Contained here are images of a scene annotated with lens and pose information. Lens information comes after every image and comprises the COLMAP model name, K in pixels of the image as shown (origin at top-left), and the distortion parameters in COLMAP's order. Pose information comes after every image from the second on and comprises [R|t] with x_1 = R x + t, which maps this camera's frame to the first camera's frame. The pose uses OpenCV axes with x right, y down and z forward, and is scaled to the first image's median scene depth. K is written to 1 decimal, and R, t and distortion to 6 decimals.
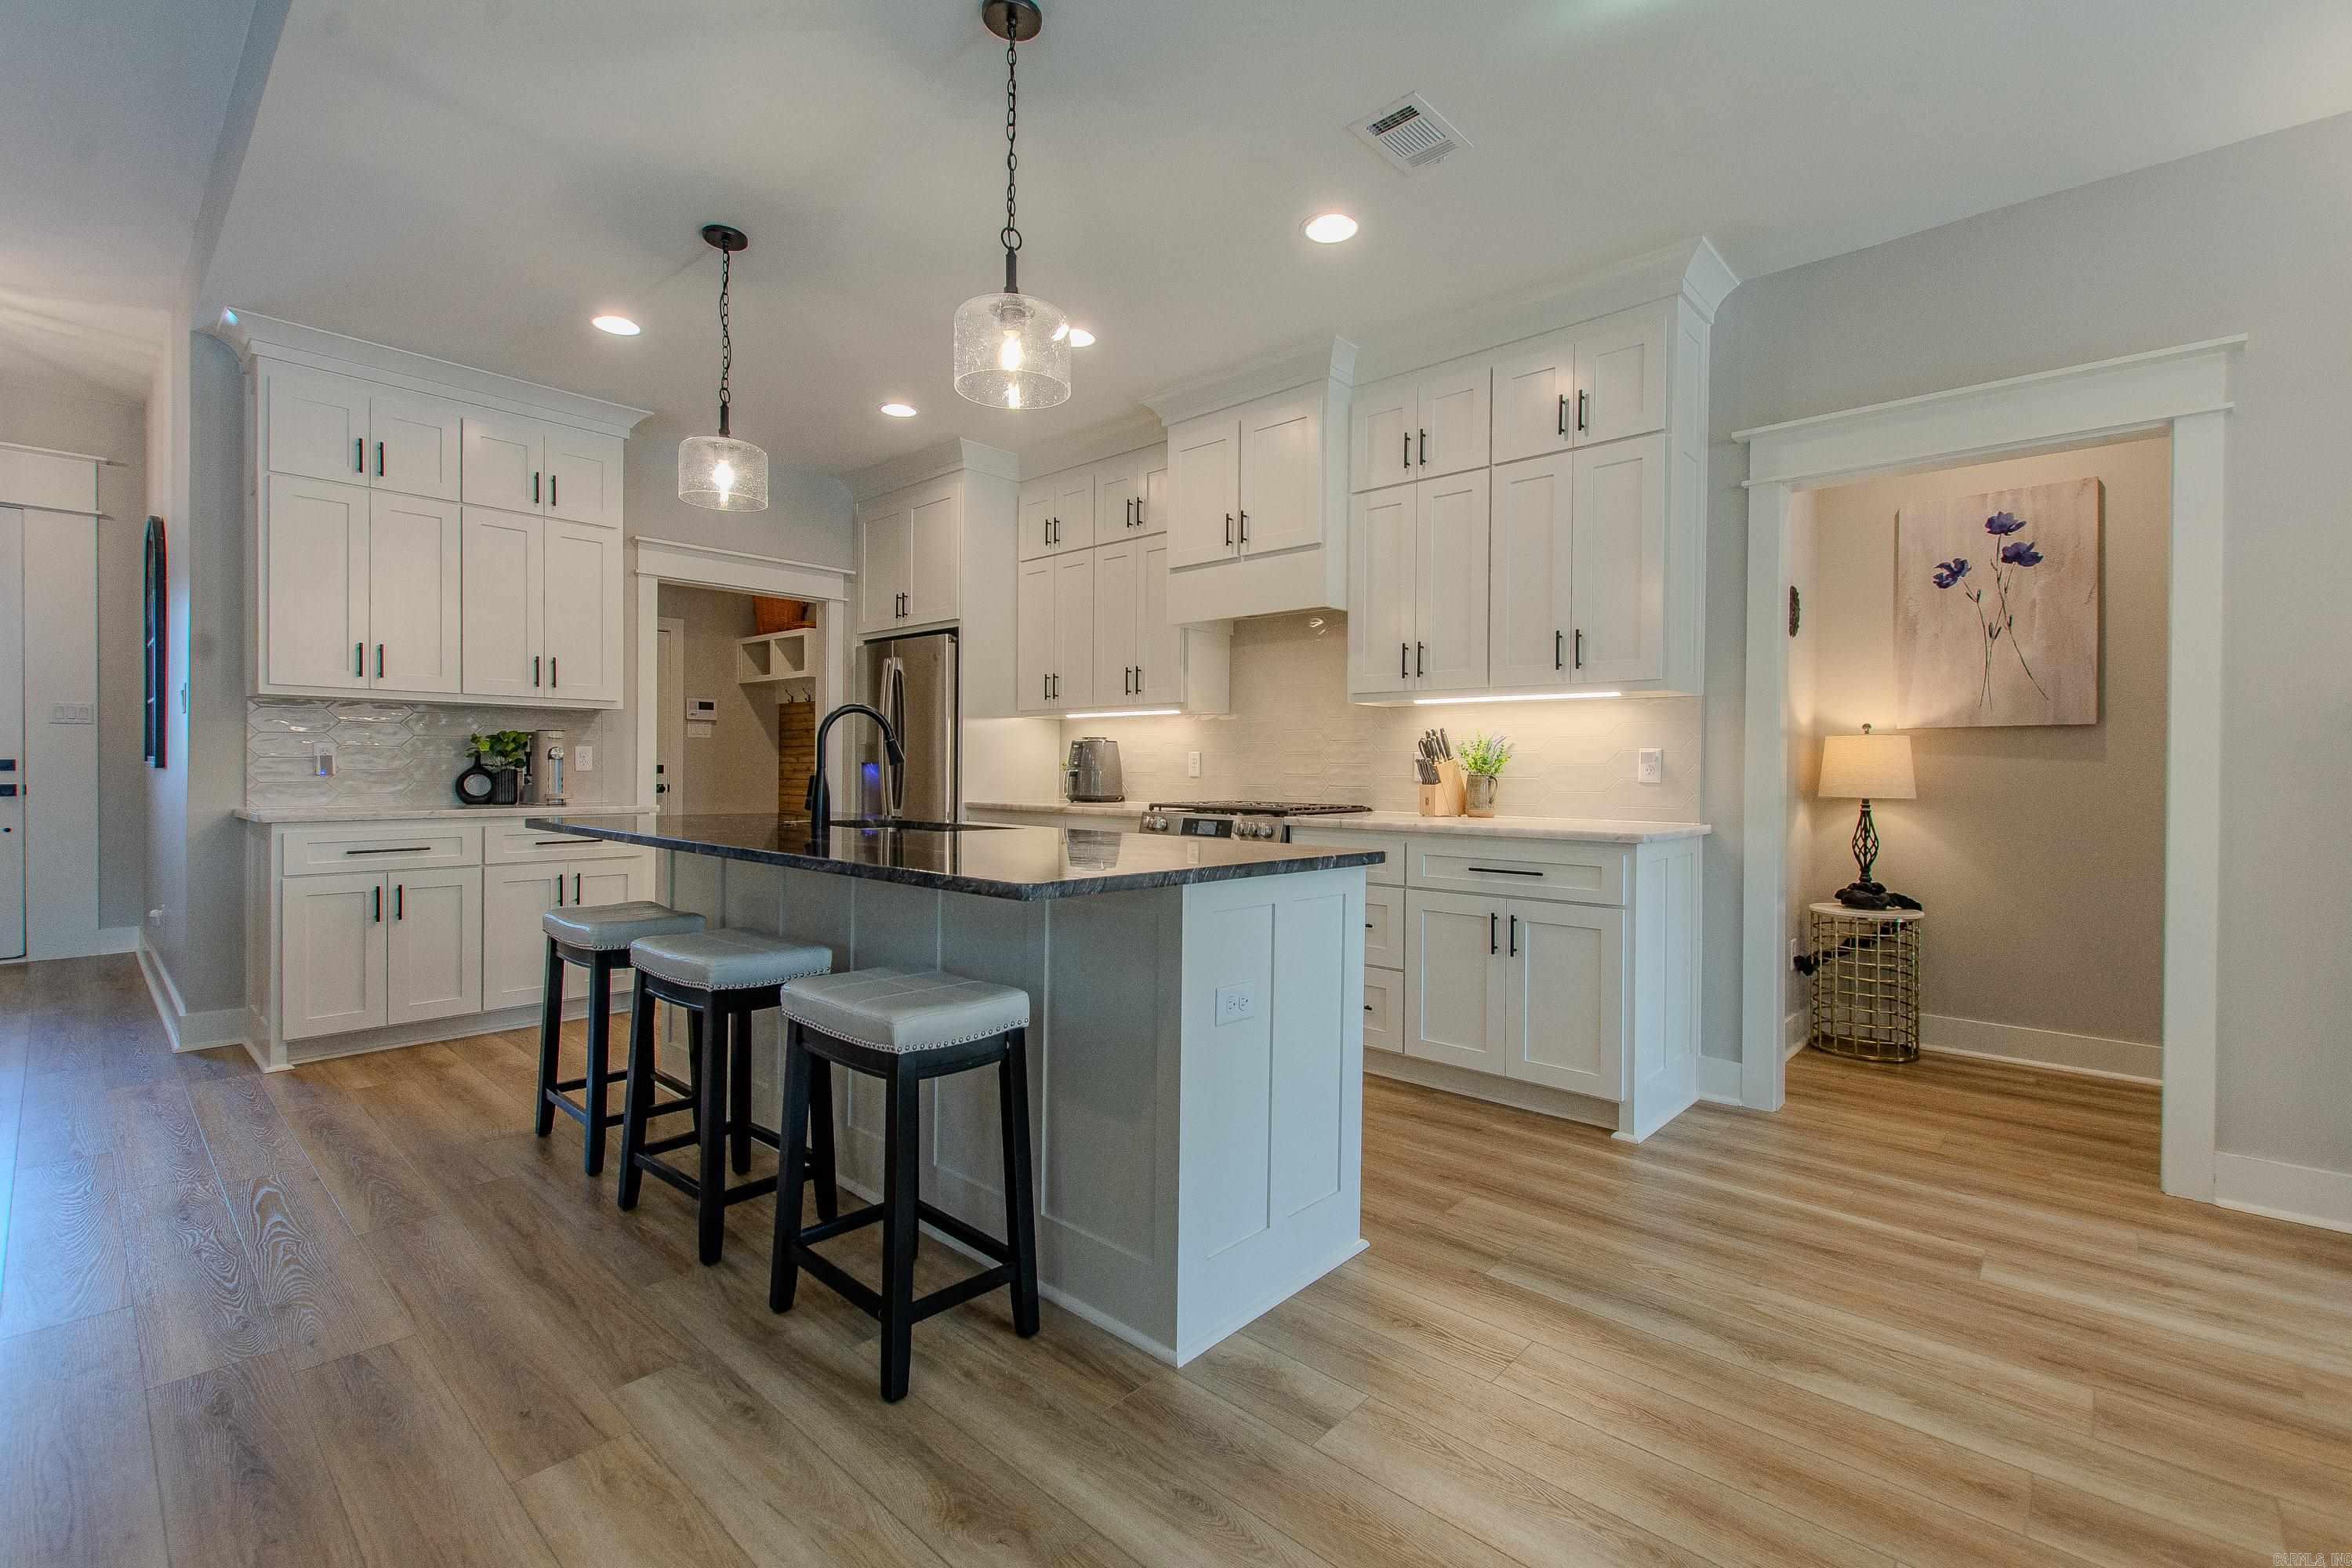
lens RADIAL K [[1023.4, 0, 1184.1], [0, 1023.4, 771.9], [0, 0, 1]] dist [0.003158, -0.000834]
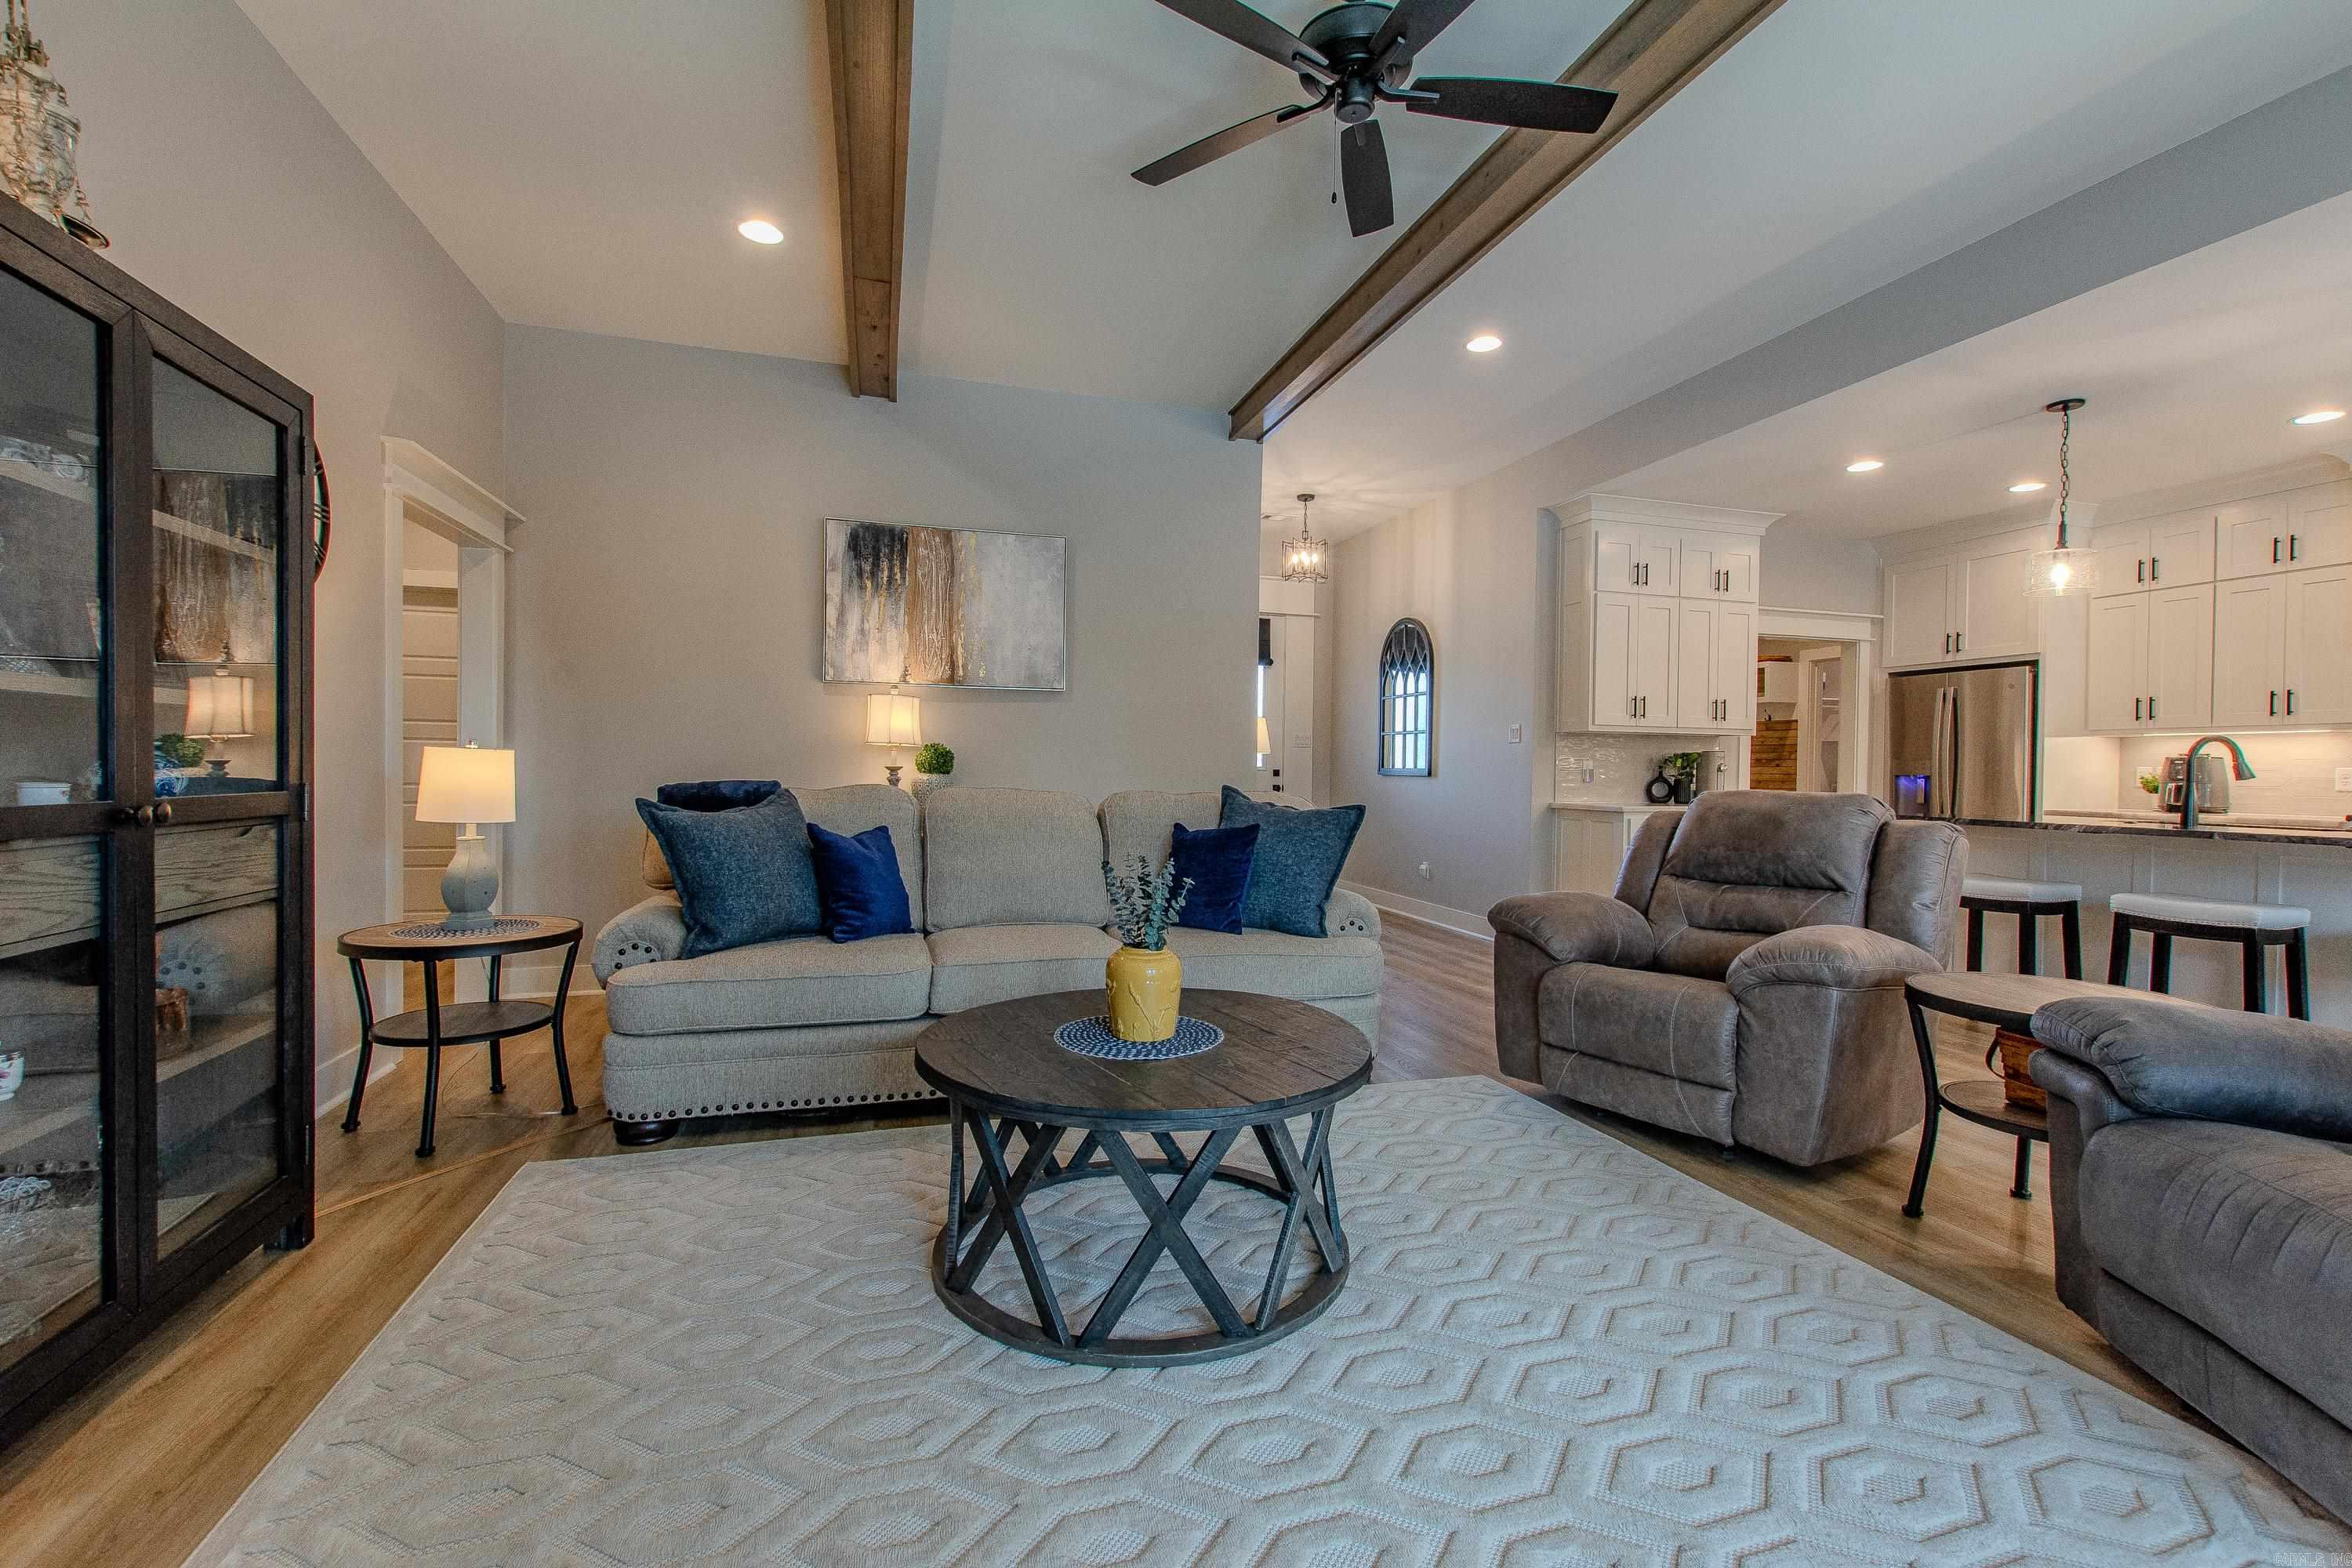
lens RADIAL K [[1023.4, 0, 1180.3], [0, 1023.4, 784.6], [0, 0, 1]] dist [0.003158, -0.000834]
pose [[0.854677, 0.011980, -0.519022, -0.630442], [-0.009970, 0.999928, 0.006664, 0.003442], [0.519064, -0.000521, 0.854735, -0.709987]]
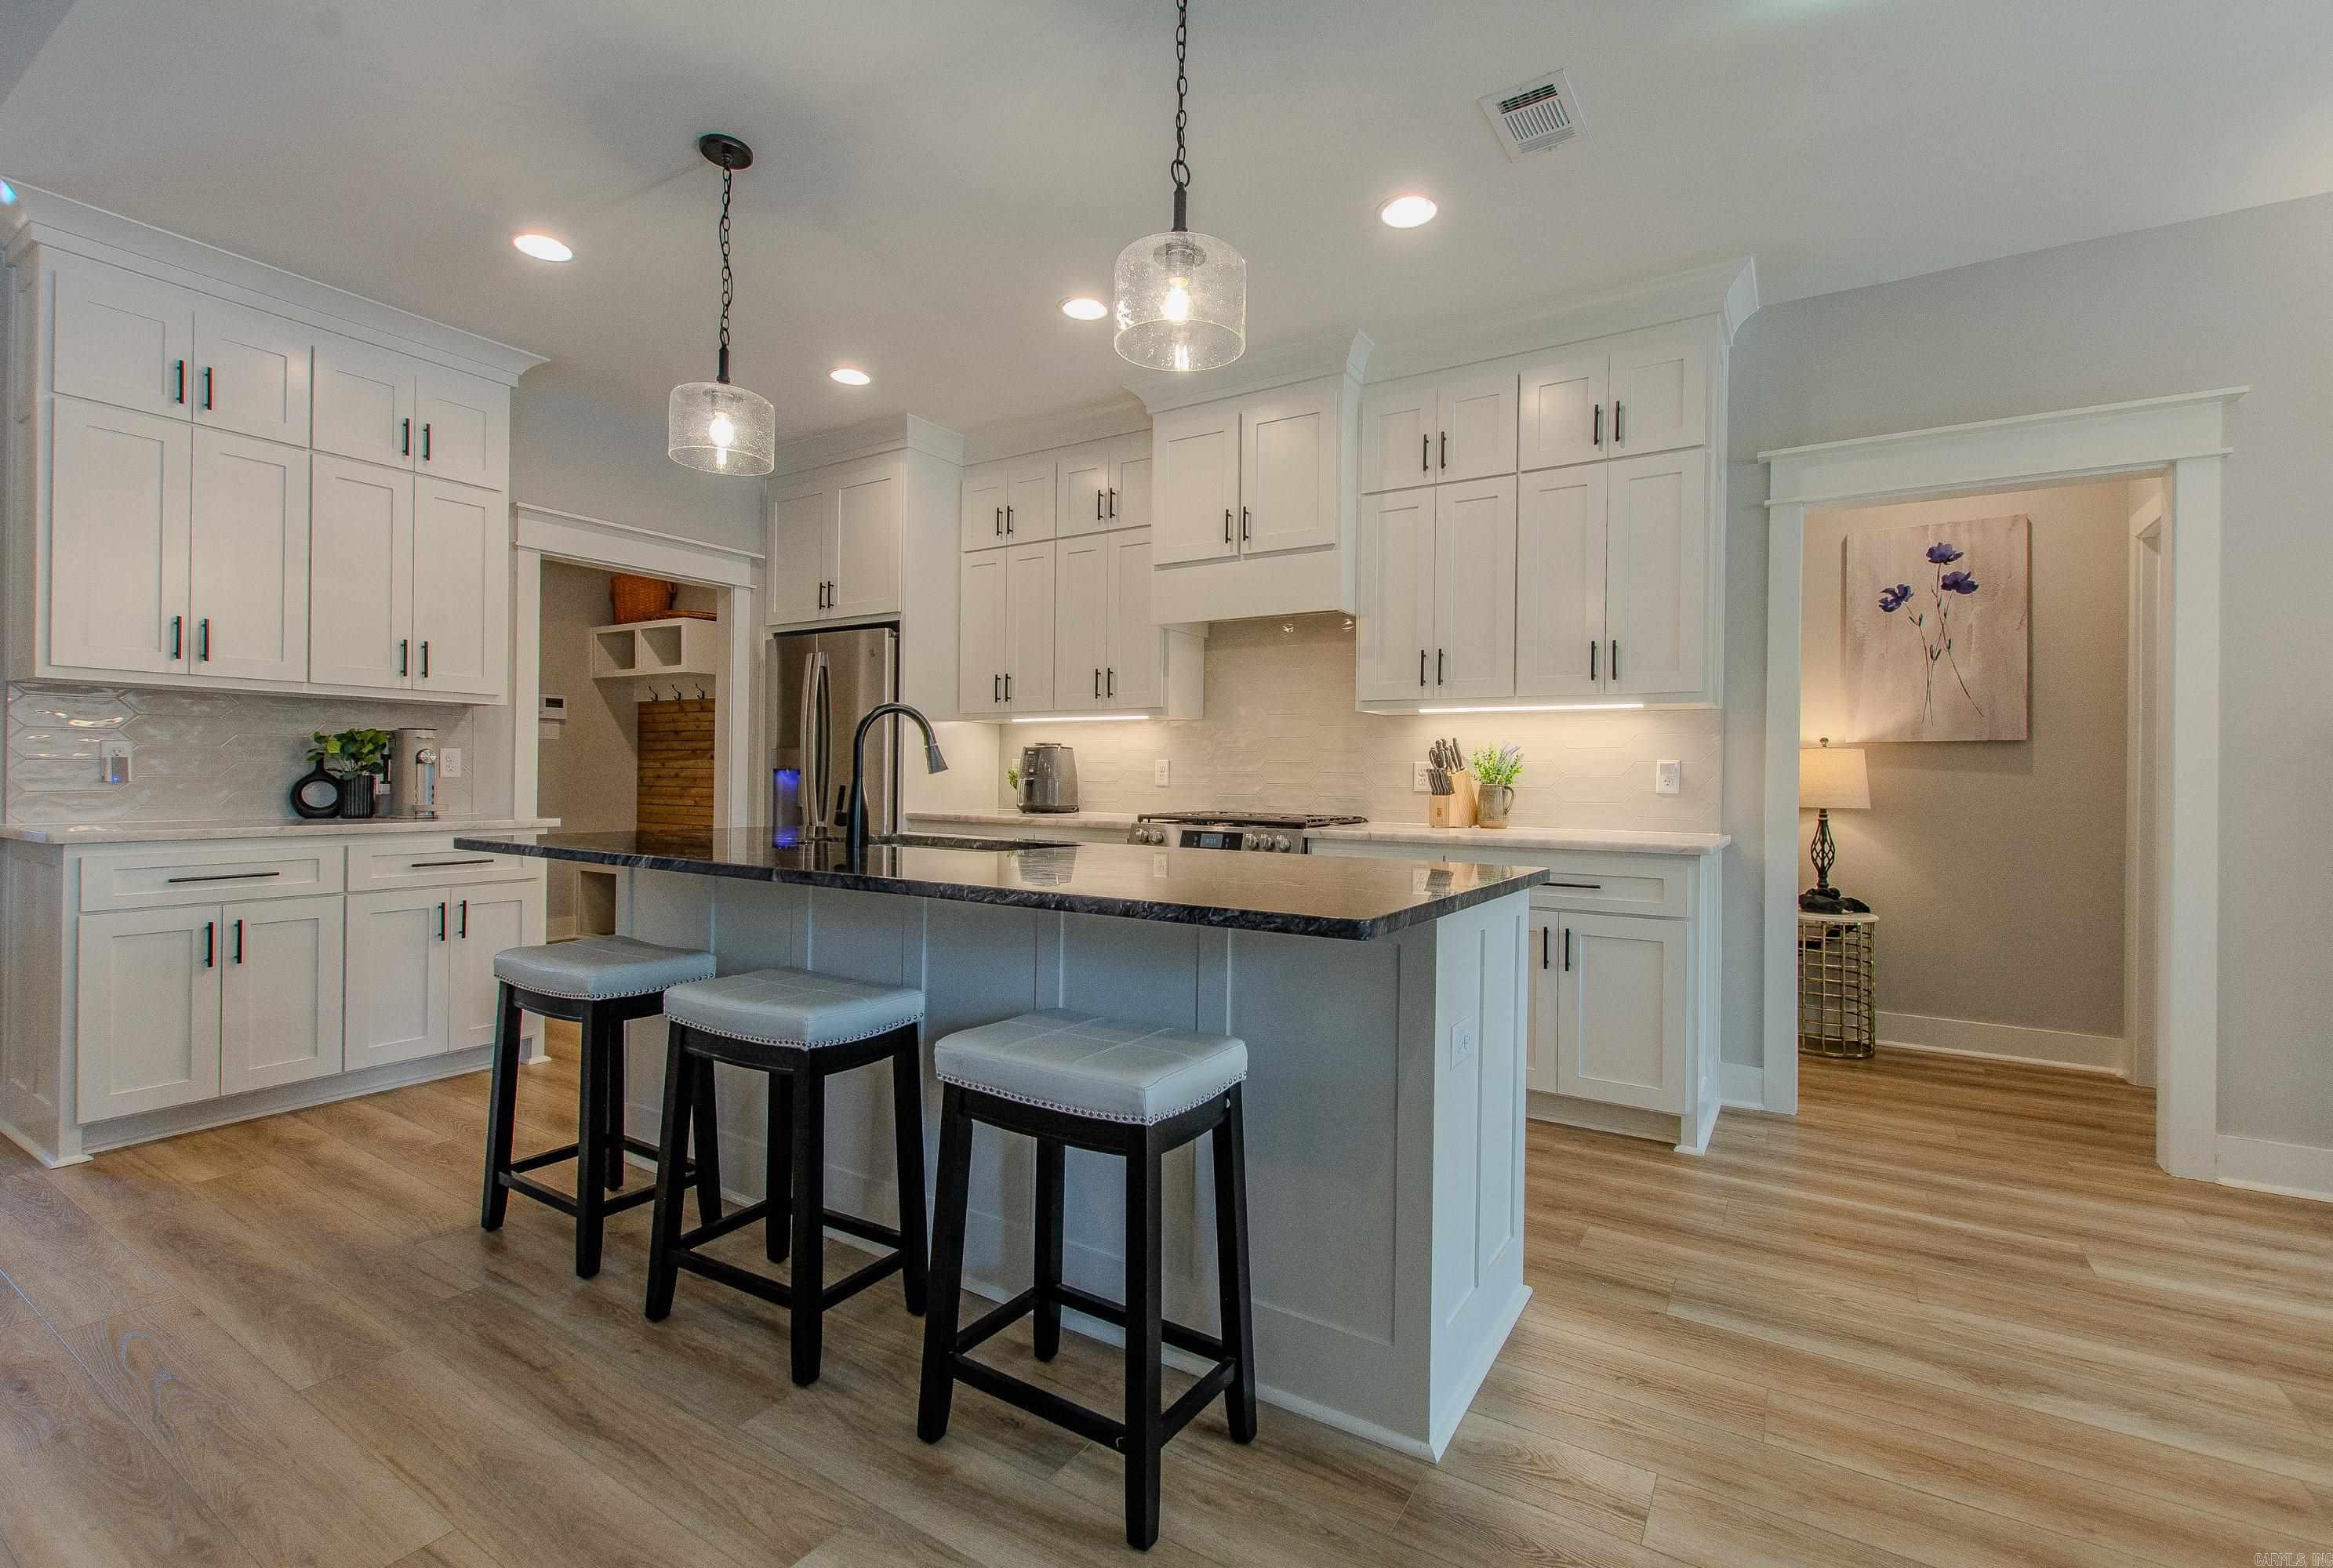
lens RADIAL K [[1025.8, 0, 1182.6], [0, 1025.8, 772.6], [0, 0, 1]] dist [0.000230, 0.000075]
pose [[0.984356, 0.004480, 0.176134, -0.186921], [-0.003426, 0.999974, -0.006289, -0.002272], [-0.176158, 0.005587, 0.984346, 0.083207]]
